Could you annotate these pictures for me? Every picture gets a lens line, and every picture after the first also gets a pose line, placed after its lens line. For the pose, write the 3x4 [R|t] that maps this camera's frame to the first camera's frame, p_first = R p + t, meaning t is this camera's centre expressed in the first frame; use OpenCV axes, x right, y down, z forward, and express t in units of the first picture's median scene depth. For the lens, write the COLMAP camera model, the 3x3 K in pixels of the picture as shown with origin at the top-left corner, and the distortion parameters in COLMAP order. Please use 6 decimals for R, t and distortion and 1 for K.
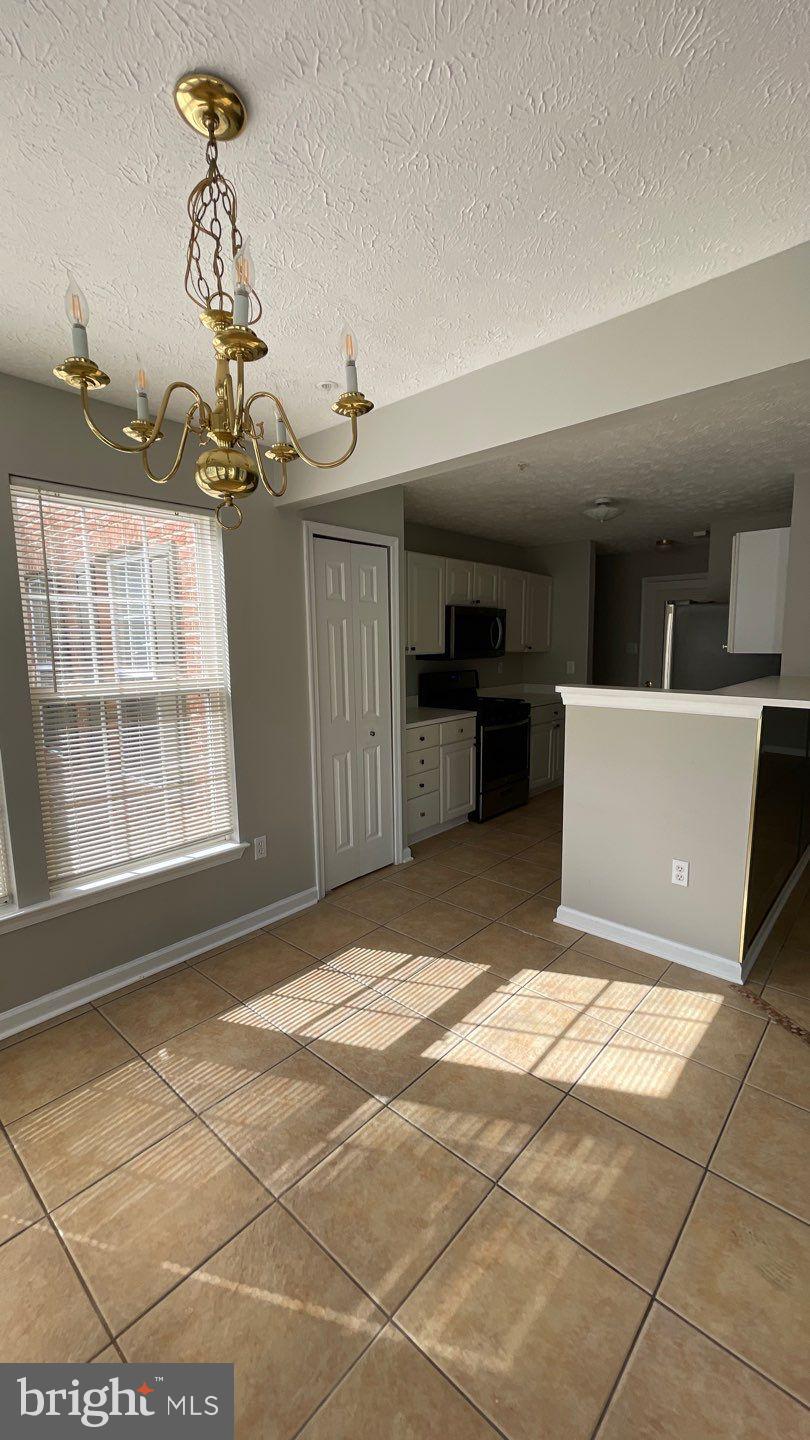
lens RADIAL K [[582.9, 0, 409.6], [0, 582.9, 714.9], [0, 0, 1]] dist [0.000509, 0.000580]
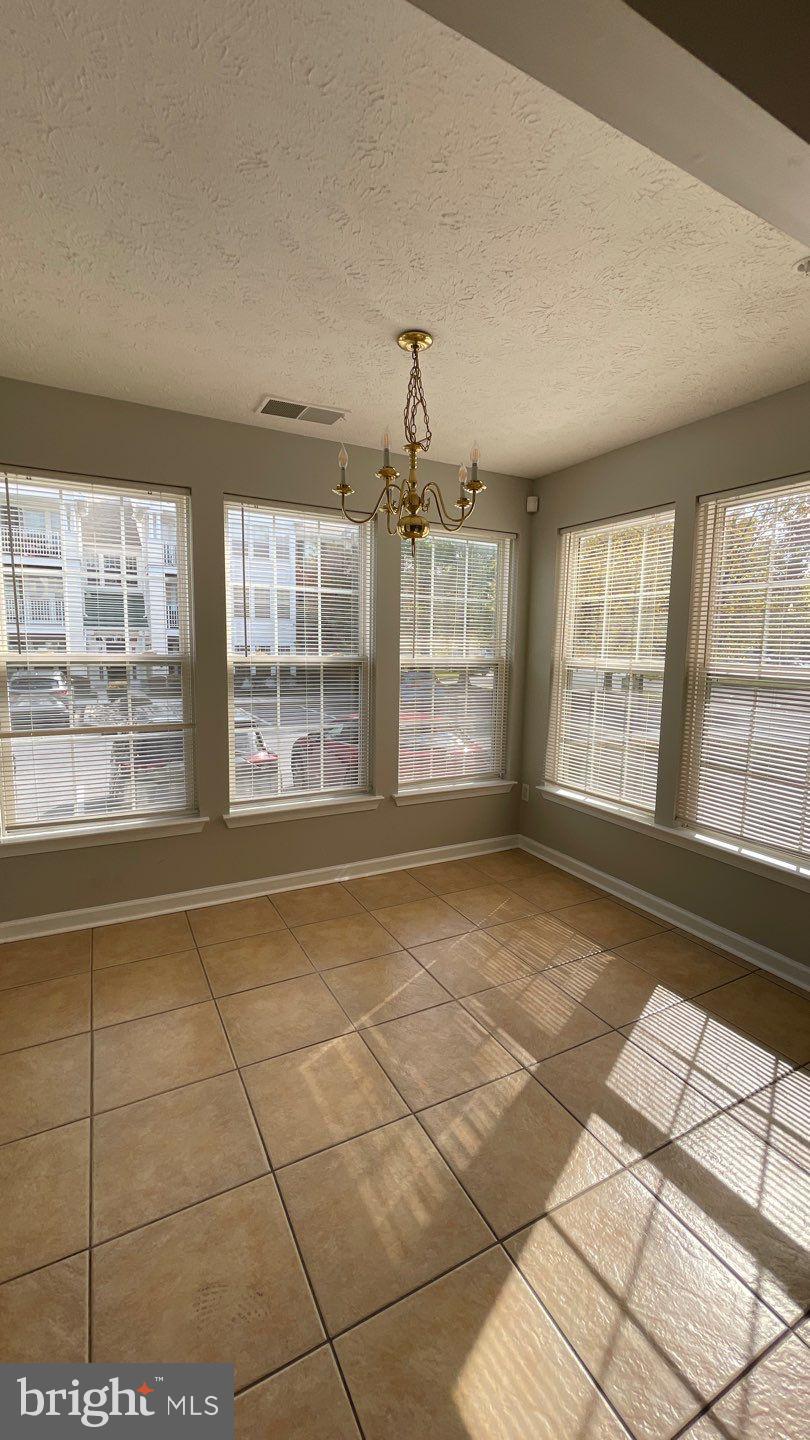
lens RADIAL K [[582.9, 0, 408.1], [0, 582.9, 715.9], [0, 0, 1]] dist [-0.003177, 0.000232]
pose [[-0.347662, 0.118480, -0.930104, 0.809554], [-0.127313, 0.976832, 0.172021, -0.076233], [0.928936, 0.178219, -0.324523, 0.916578]]
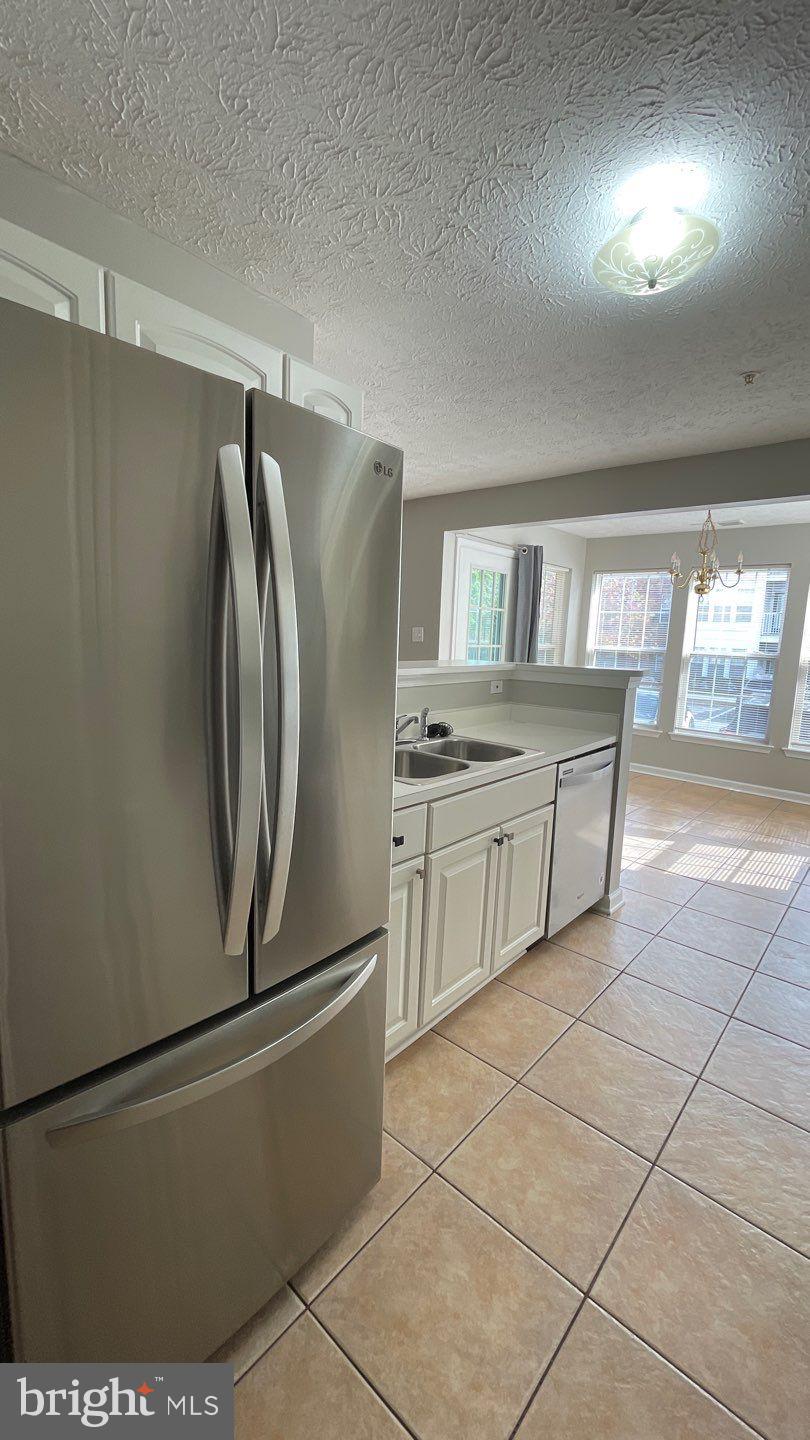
lens RADIAL K [[586.8, 0, 414.2], [0, 586.8, 715.3], [0, 0, 1]] dist [-0.002284, 0.003282]
pose [[-0.999427, -0.031166, -0.013237, 0.926693], [-0.033582, 0.962341, 0.269763, -0.323019], [0.004331, 0.270053, -0.962836, 2.762218]]
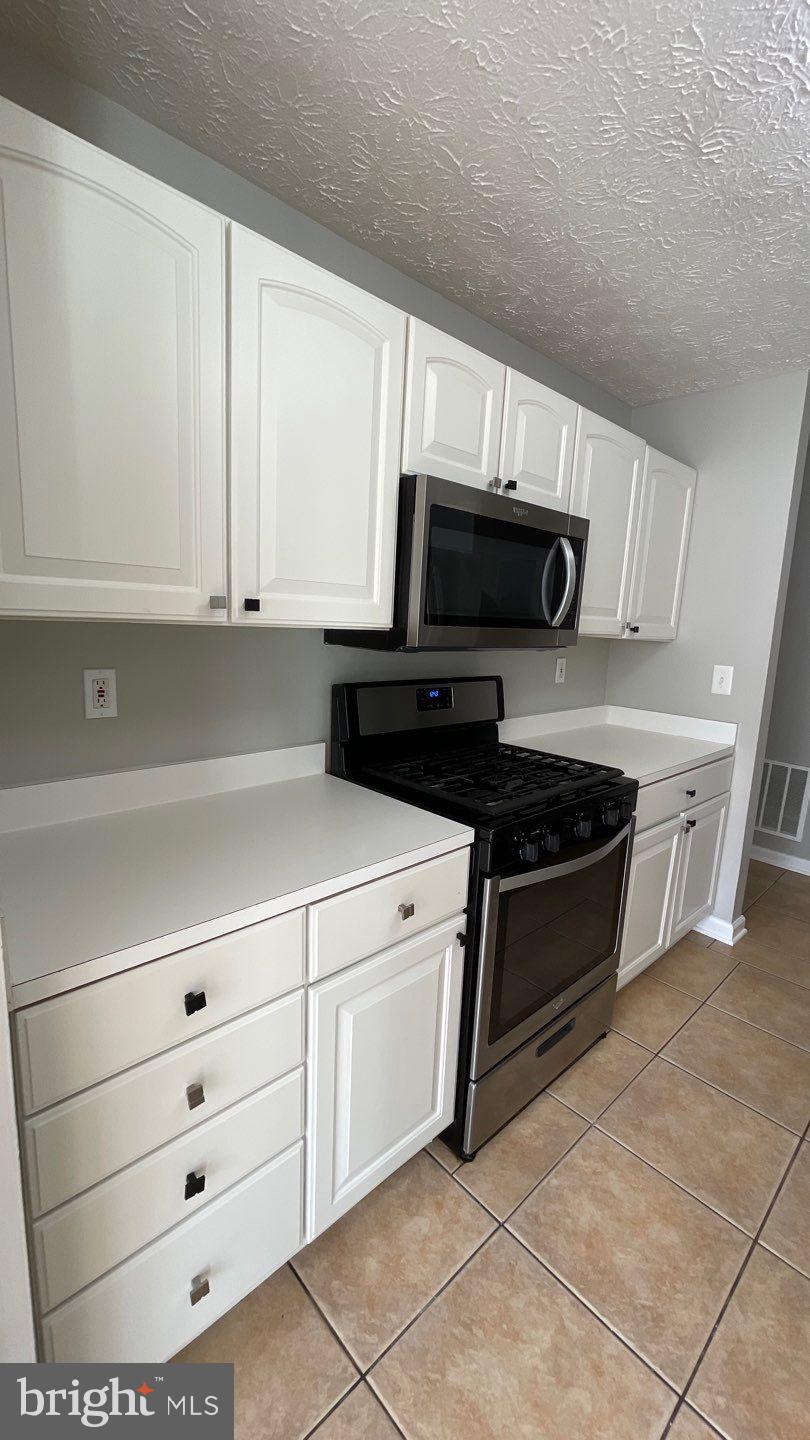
lens RADIAL K [[582.9, 0, 408.1], [0, 582.9, 715.9], [0, 0, 1]] dist [-0.003177, 0.000232]
pose [[0.994532, 0.064006, -0.082519, 0.224312], [-0.060677, 0.997263, 0.042245, -0.164137], [0.084997, -0.037007, 0.995694, 1.541215]]
